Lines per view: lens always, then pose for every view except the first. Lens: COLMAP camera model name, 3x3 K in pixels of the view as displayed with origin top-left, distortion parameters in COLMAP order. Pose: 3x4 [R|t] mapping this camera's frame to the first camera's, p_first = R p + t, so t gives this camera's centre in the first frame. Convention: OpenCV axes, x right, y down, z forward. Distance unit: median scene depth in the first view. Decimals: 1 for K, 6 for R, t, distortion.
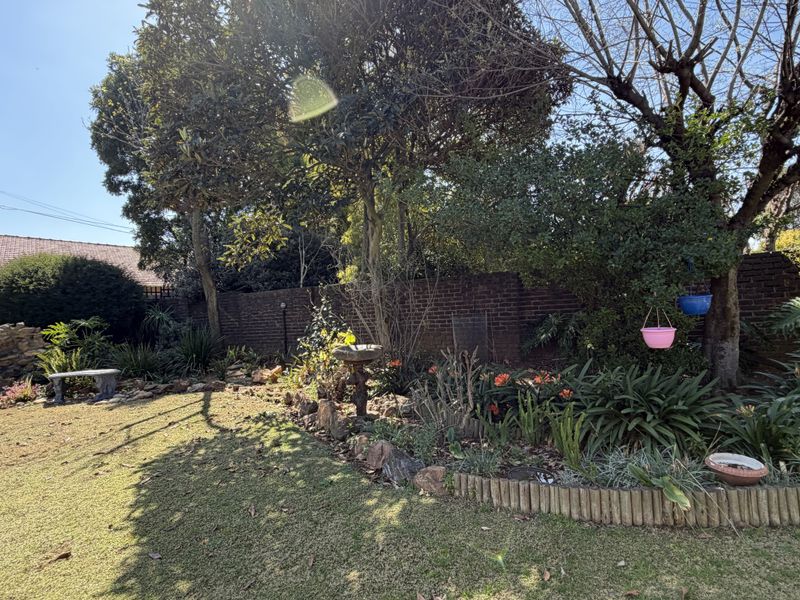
lens RADIAL K [[424.4, 0, 401.1], [0, 424.4, 298.6], [0, 0, 1]] dist [-0.002949, 0.000496]
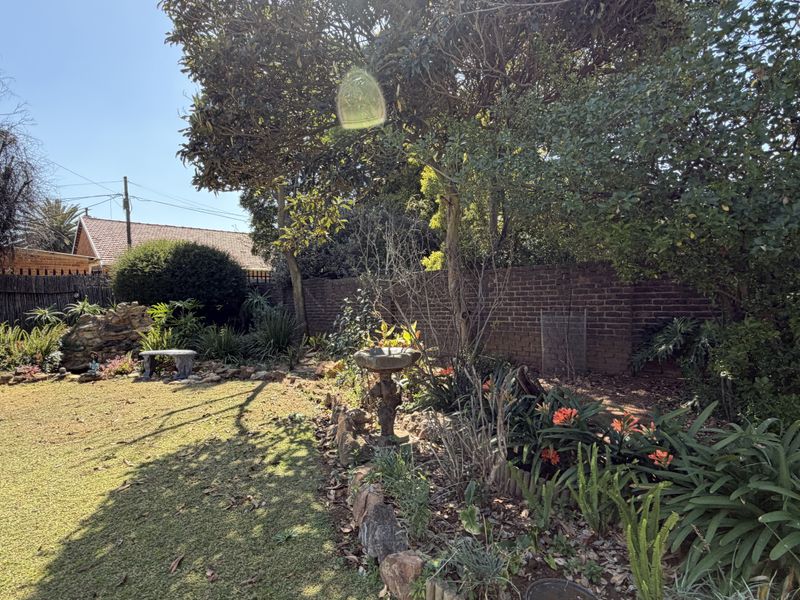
lens RADIAL K [[424.4, 0, 398.9], [0, 424.4, 300.0], [0, 0, 1]] dist [-0.002949, 0.000496]
pose [[0.958114, 0.036235, -0.284086, 0.100265], [-0.027012, 0.998975, 0.036319, -0.008170], [0.285111, -0.027124, 0.958111, 0.162138]]
